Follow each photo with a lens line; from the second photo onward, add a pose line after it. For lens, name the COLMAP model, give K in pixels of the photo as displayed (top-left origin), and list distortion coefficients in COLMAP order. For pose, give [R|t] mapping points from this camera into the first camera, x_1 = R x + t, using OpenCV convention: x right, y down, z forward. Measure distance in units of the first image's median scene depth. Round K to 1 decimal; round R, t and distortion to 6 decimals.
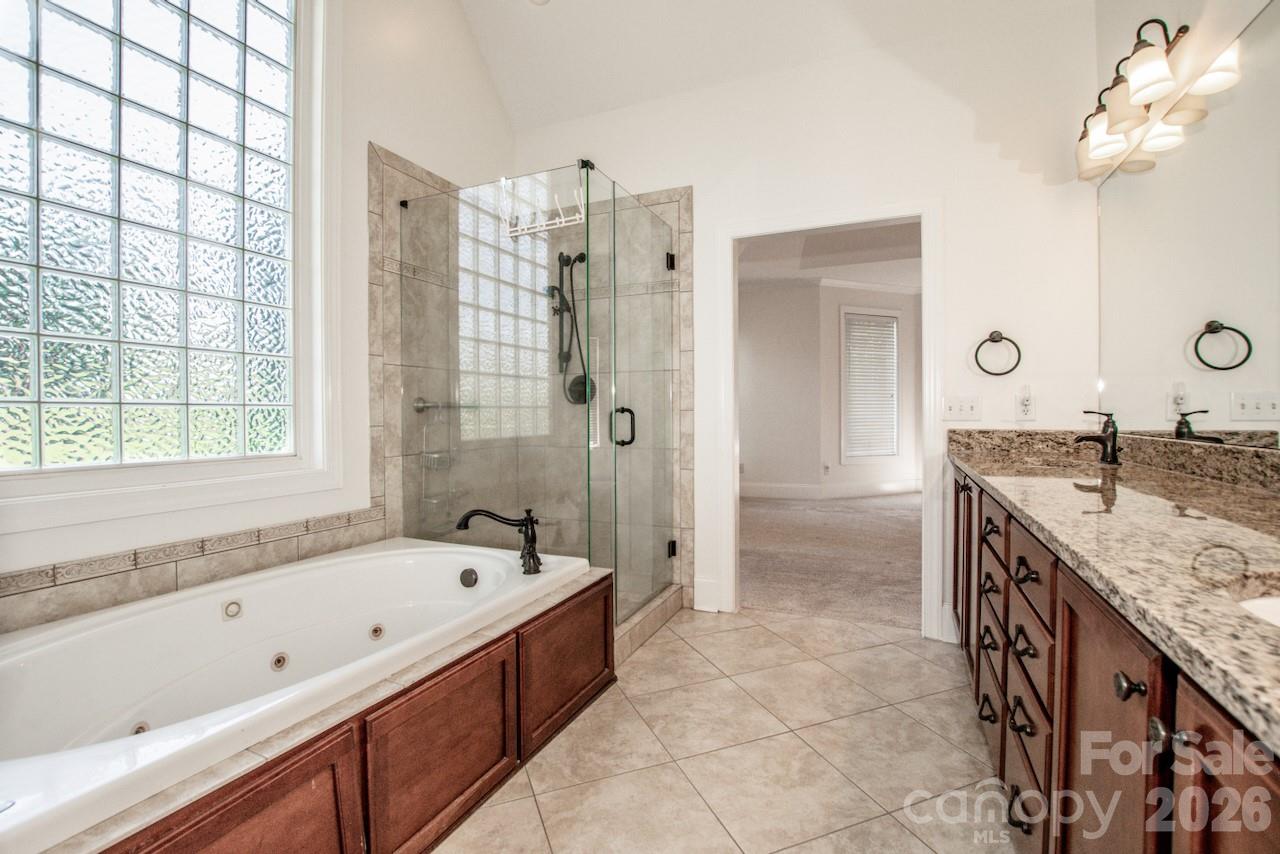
lens RADIAL K [[561.5, 0, 640.0], [0, 561.5, 427.0], [0, 0, 1]] dist [-0.030447, 0.000095]
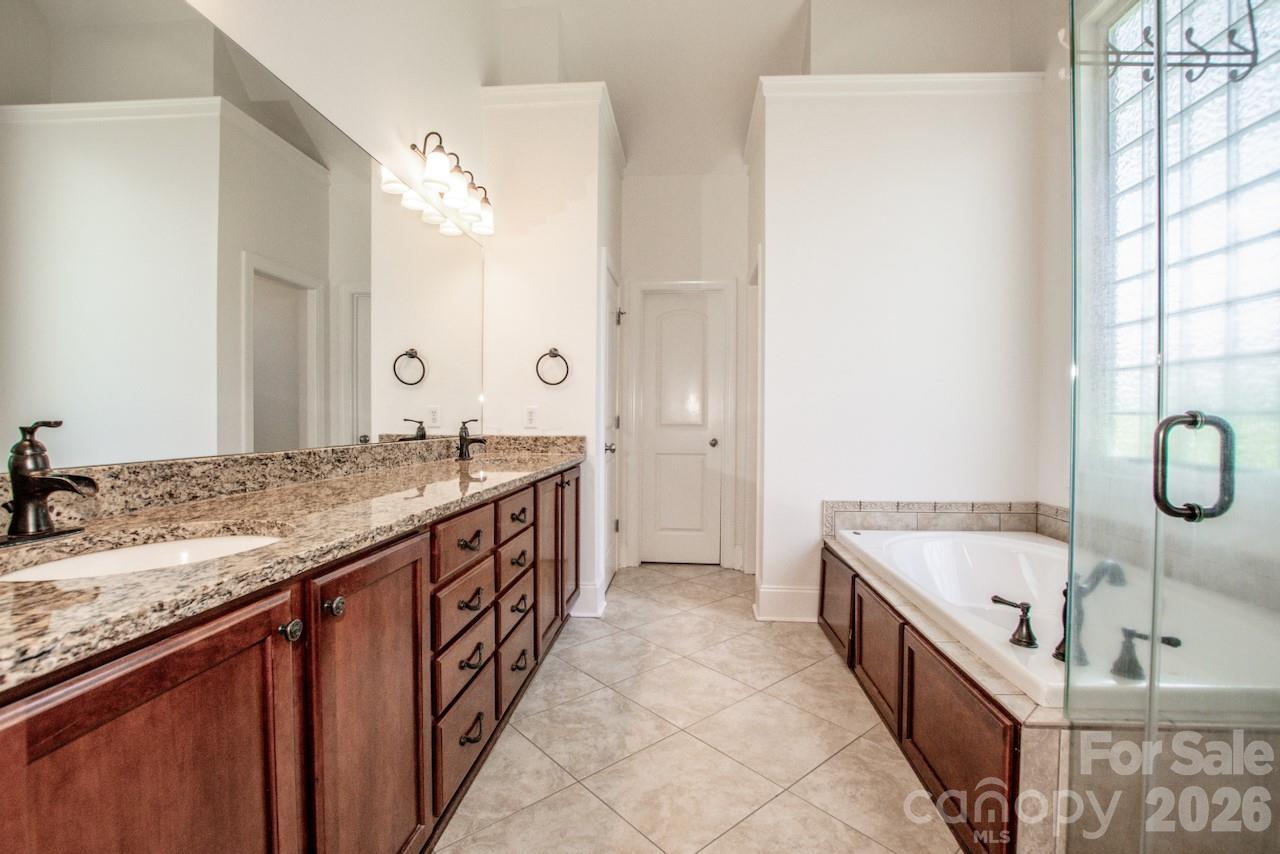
lens RADIAL K [[561.5, 0, 640.0], [0, 561.5, 427.0], [0, 0, 1]] dist [-0.030447, 0.000095]
pose [[-0.940183, 0.004192, -0.340644, 0.726457], [-0.010488, 0.999094, 0.041241, -0.062352], [0.340508, 0.042346, -0.939287, 2.100423]]
